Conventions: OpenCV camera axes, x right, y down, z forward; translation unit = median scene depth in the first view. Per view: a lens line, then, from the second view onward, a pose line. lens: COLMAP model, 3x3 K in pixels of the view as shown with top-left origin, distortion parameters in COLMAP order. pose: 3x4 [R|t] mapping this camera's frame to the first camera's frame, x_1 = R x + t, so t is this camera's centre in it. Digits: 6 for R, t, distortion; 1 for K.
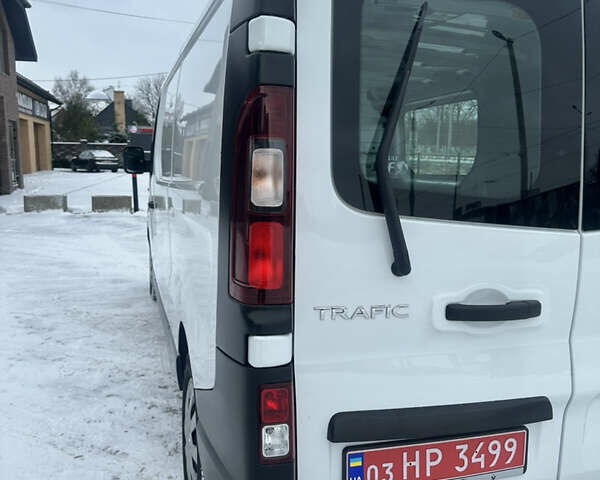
lens RADIAL K [[564.1, 0, 304.1], [0, 564.1, 243.6], [0, 0, 1]] dist [0.018507, 0.000000]
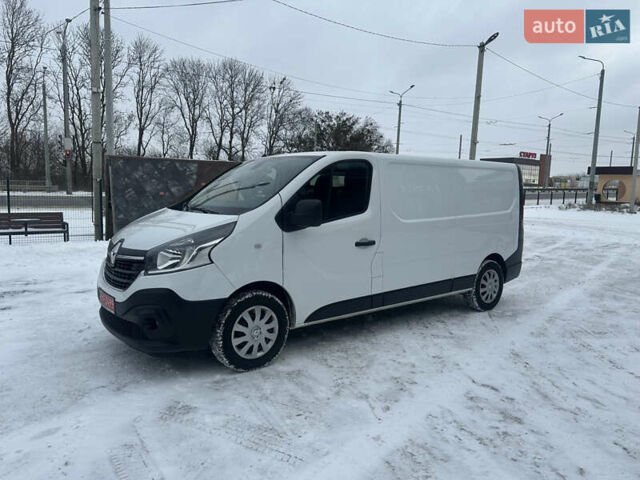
lens RADIAL K [[450.5, 0, 321.4], [0, 450.5, 237.8], [0, 0, 1]] dist [0.055605, -0.068940]
pose [[-0.359516, -0.127849, 0.924339, -1.831953], [0.104462, 0.978829, 0.176015, -0.424871], [-0.927273, 0.159838, -0.338549, 2.207653]]
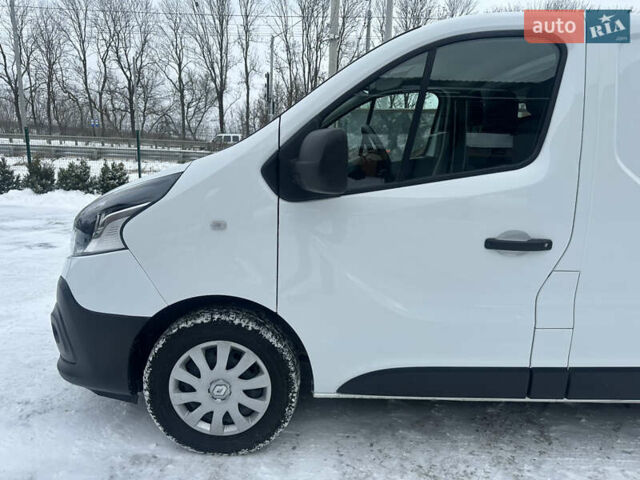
lens RADIAL K [[450.5, 0, 312.8], [0, 450.5, 241.3], [0, 0, 1]] dist [0.055605, -0.068940]
pose [[0.297431, -0.208264, 0.931752, -1.109538], [0.120038, 0.976332, 0.179910, -0.264856], [-0.947167, 0.058335, 0.315390, 1.595983]]
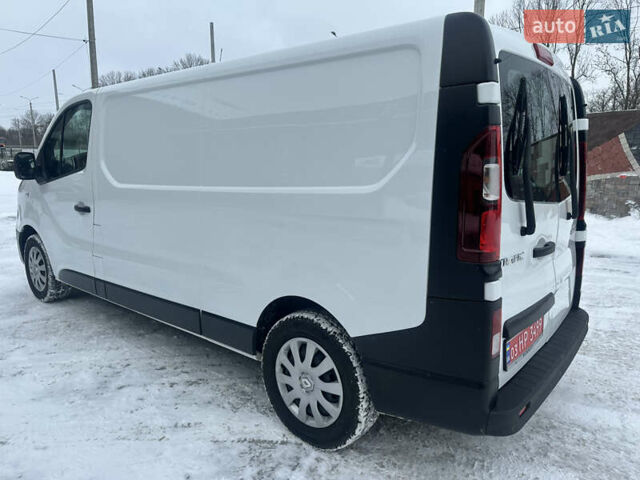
lens RADIAL K [[450.5, 0, 320.1], [0, 450.5, 238.0], [0, 0, 1]] dist [0.055605, -0.068940]
pose [[0.839343, -0.112340, 0.531867, -0.536410], [0.093759, 0.993668, 0.061919, -0.040205], [-0.535455, -0.002104, 0.844561, 0.072959]]
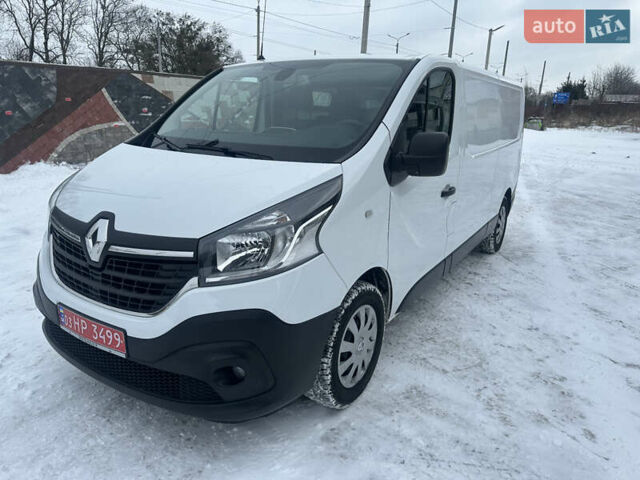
lens RADIAL K [[450.5, 0, 323.5], [0, 450.5, 238.8], [0, 0, 1]] dist [0.055605, -0.068940]
pose [[-0.646438, -0.245149, 0.722510, -1.072674], [0.066762, 0.925167, 0.373643, -0.451248], [-0.760040, 0.289774, -0.581696, 2.479814]]
